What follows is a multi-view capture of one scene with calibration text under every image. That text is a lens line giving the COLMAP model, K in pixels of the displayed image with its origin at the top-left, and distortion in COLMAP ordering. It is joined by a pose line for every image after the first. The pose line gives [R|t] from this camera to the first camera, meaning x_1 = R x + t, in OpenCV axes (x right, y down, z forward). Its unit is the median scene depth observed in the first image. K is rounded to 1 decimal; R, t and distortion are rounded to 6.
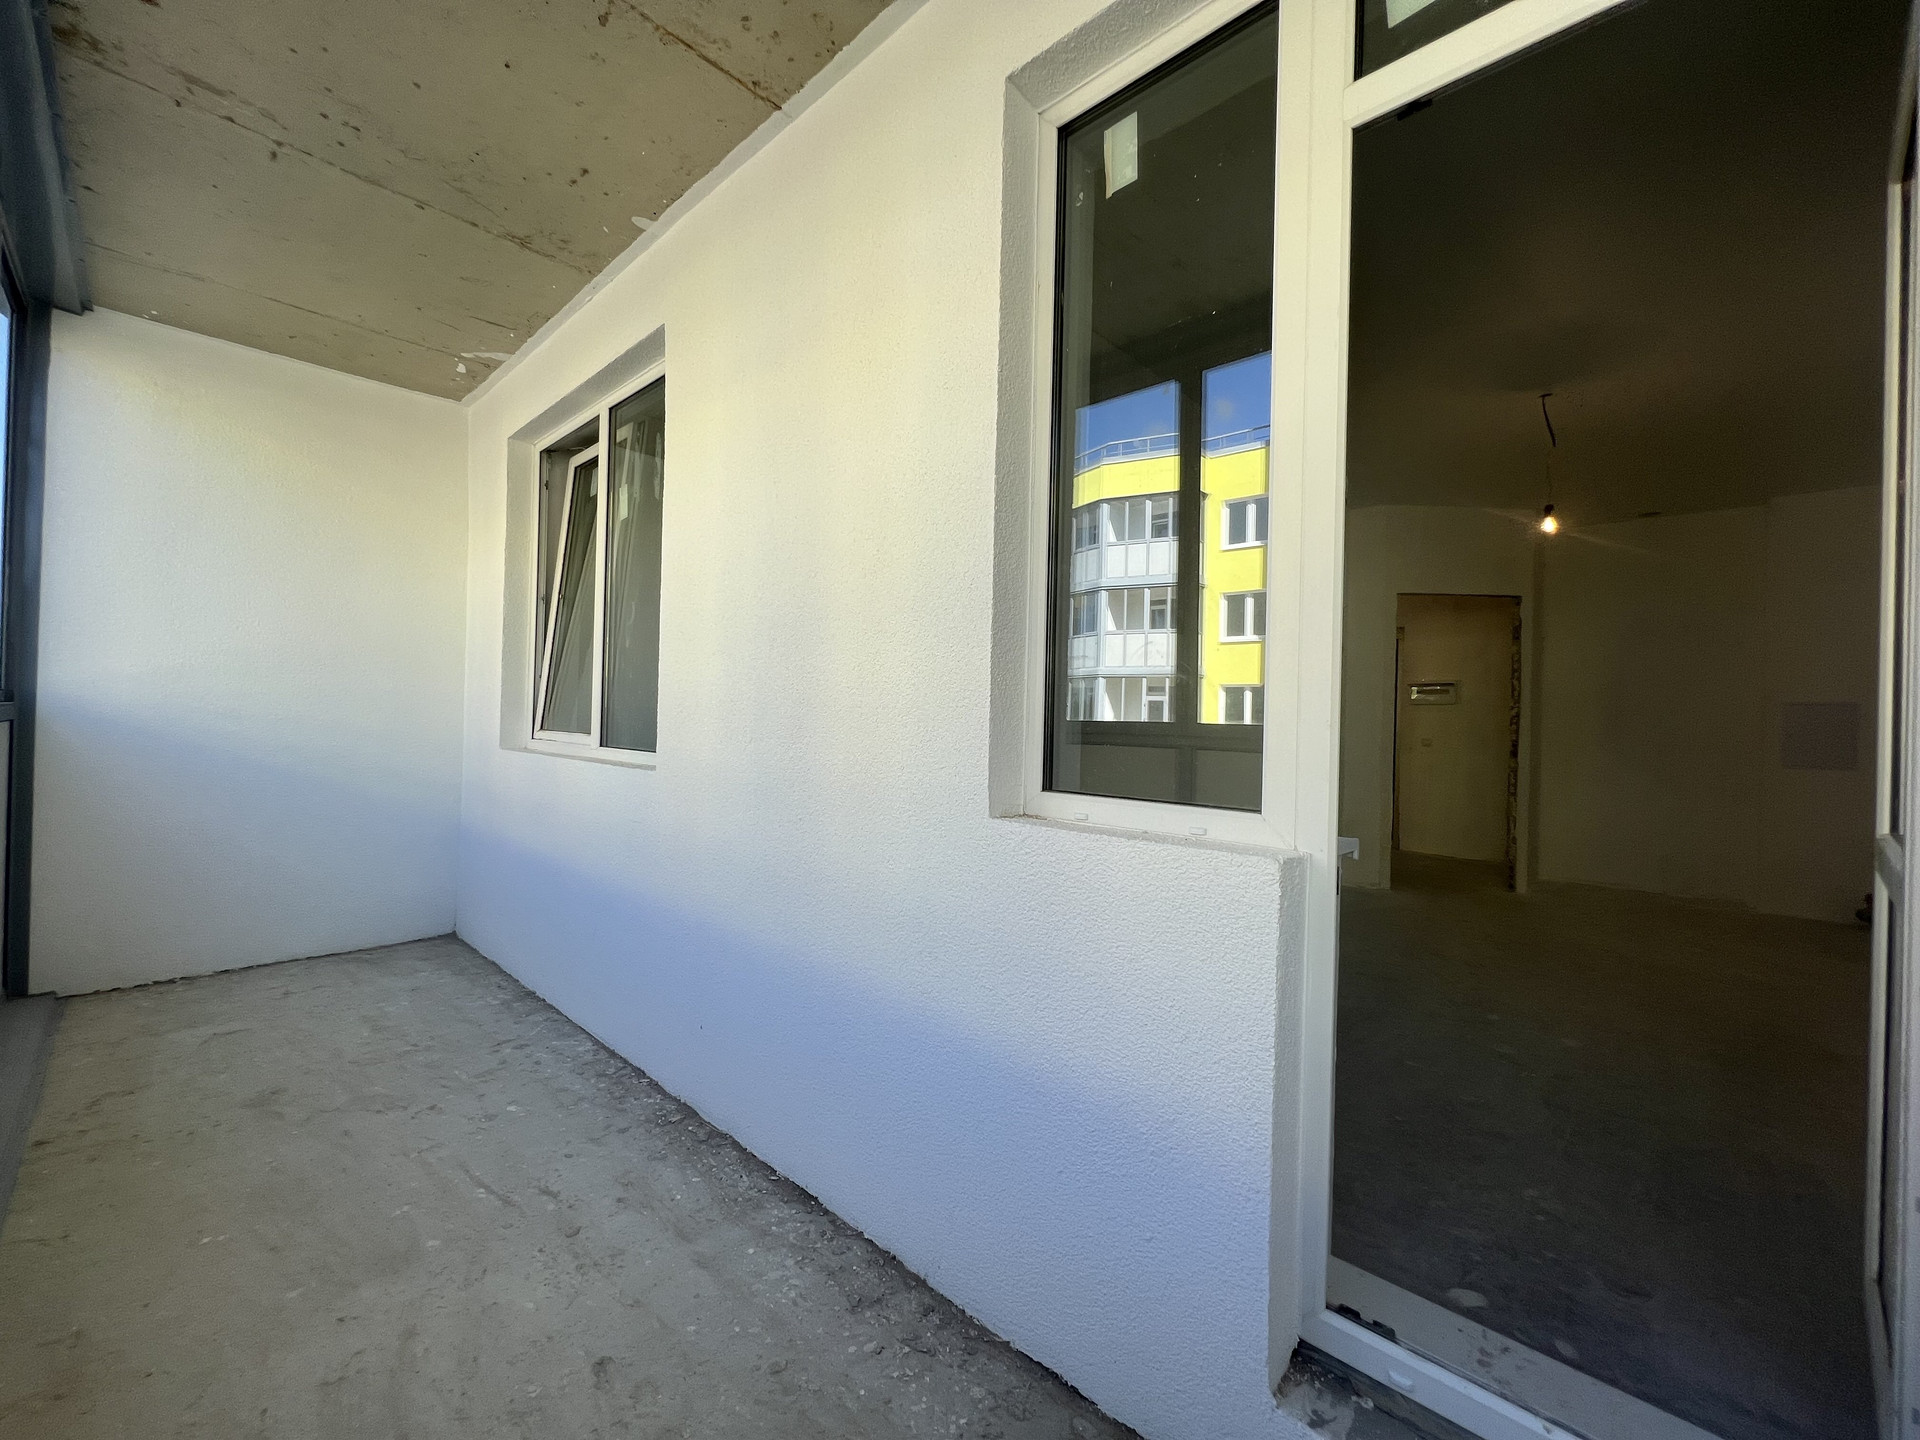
lens RADIAL K [[767.1, 0, 955.2], [0, 767.1, 716.5], [0, 0, 1]] dist [-0.002586, 0.001135]
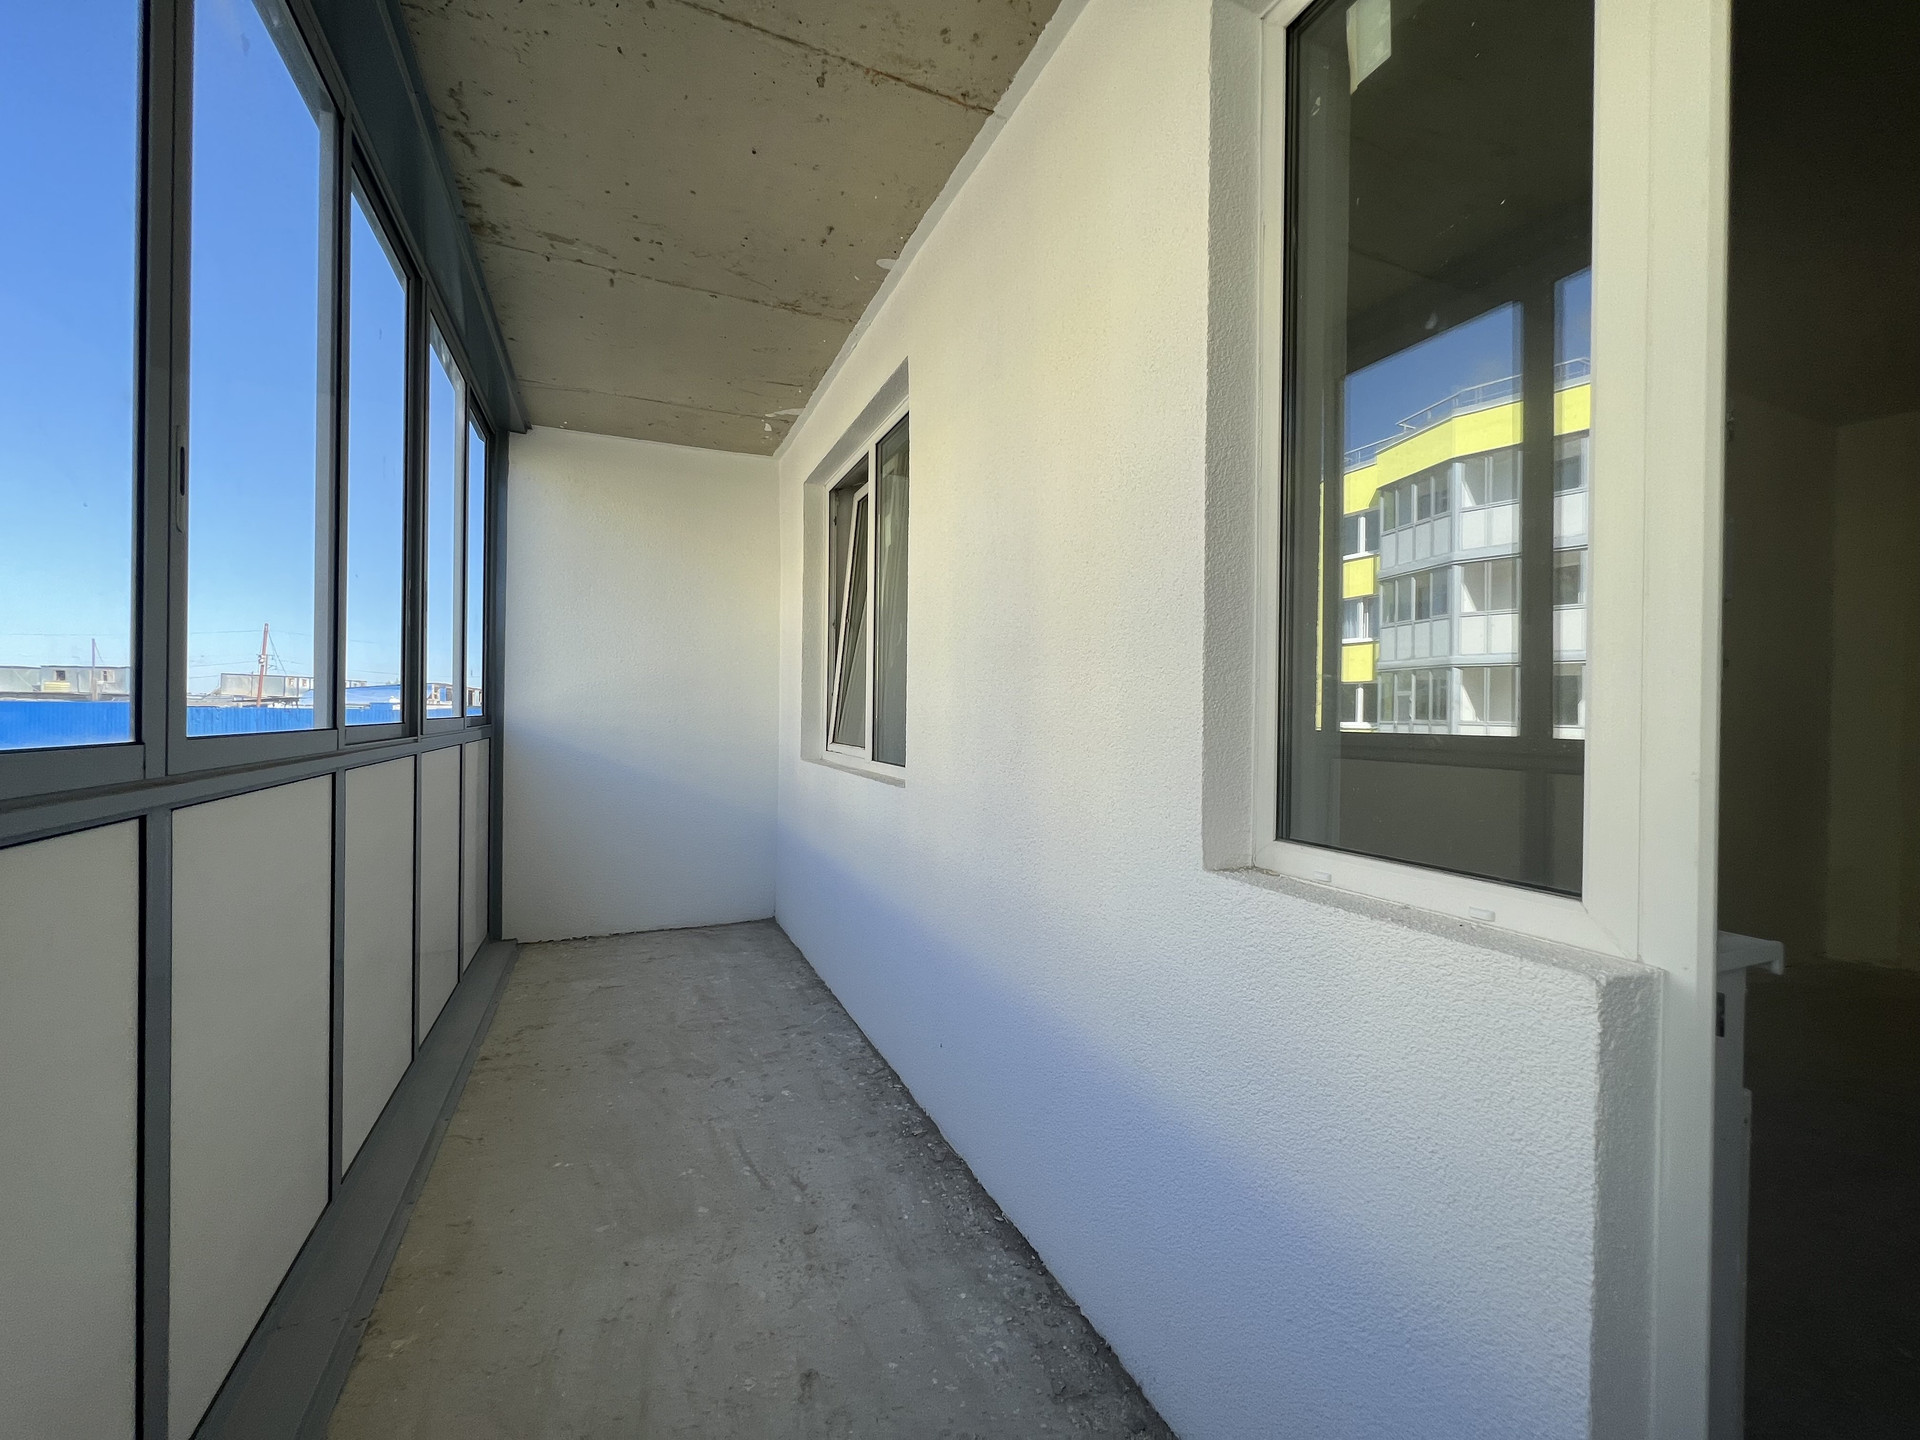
lens RADIAL K [[767.1, 0, 955.2], [0, 767.1, 716.5], [0, 0, 1]] dist [-0.002586, 0.001135]
pose [[0.922478, -0.011640, -0.385873, 0.089359], [0.011678, 0.999929, -0.002245, -0.028615], [0.385872, -0.002436, 0.922549, 0.084833]]
